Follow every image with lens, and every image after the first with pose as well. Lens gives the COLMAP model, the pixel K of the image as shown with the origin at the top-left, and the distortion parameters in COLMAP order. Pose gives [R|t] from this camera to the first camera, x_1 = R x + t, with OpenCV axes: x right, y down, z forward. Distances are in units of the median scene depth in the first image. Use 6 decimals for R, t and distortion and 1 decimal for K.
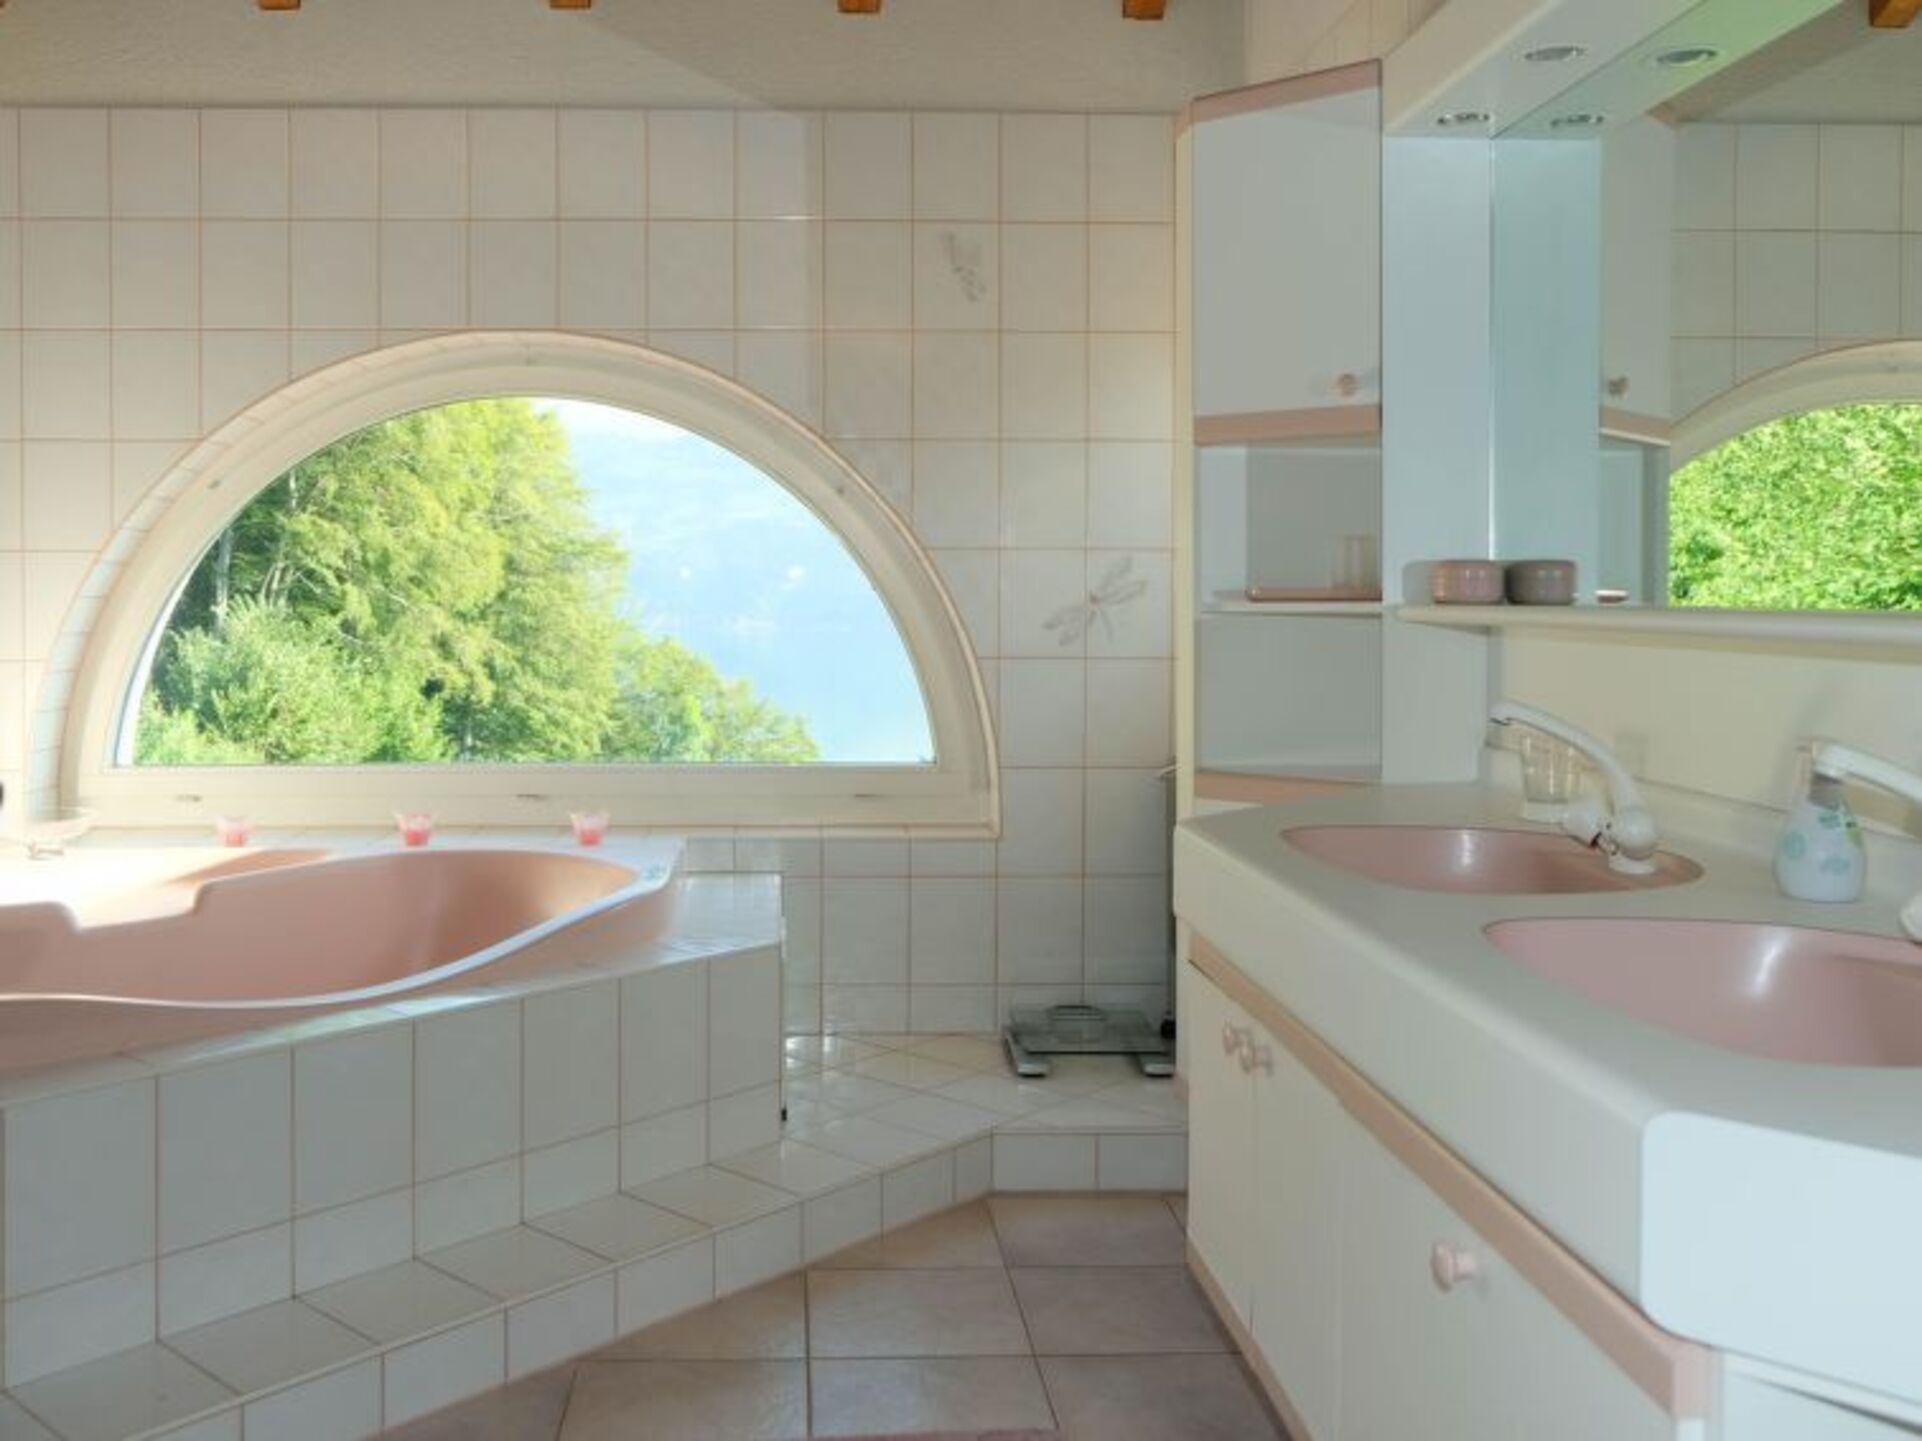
lens RADIAL K [[1616.5, 0, 964.1], [0, 1616.5, 726.0], [0, 0, 1]] dist [-0.053818, 0.000607]
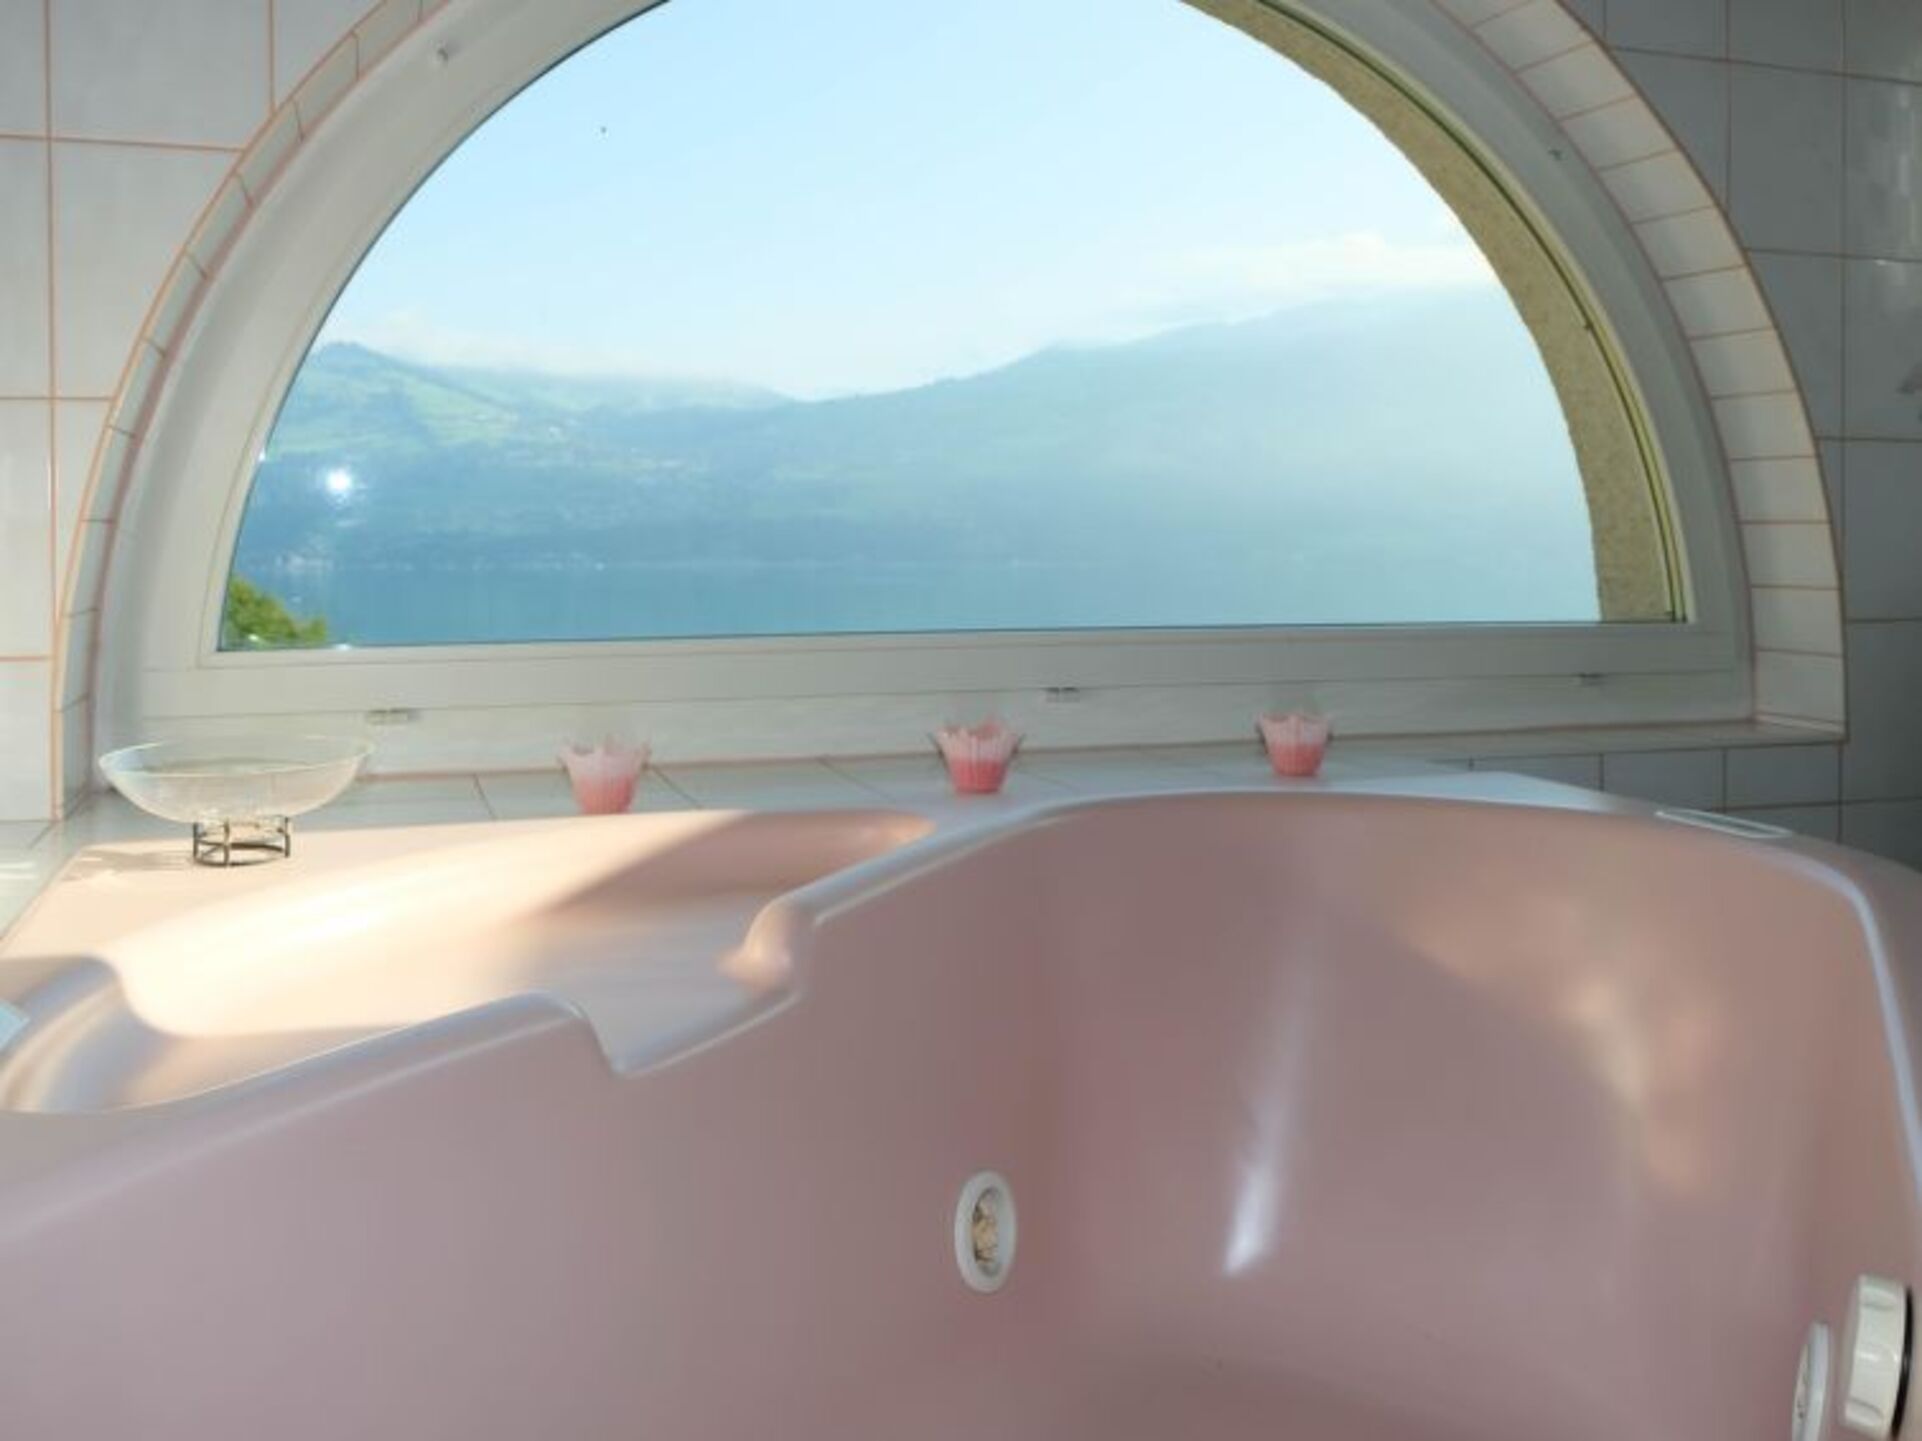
lens RADIAL K [[1616.5, 0, 959.7], [0, 1616.5, 715.5], [0, 0, 1]] dist [-0.053818, 0.000607]
pose [[0.969214, -0.028888, 0.244521, -0.444521], [0.020418, 0.999103, 0.037105, 0.032179], [-0.245374, -0.030970, 0.968934, 0.508110]]
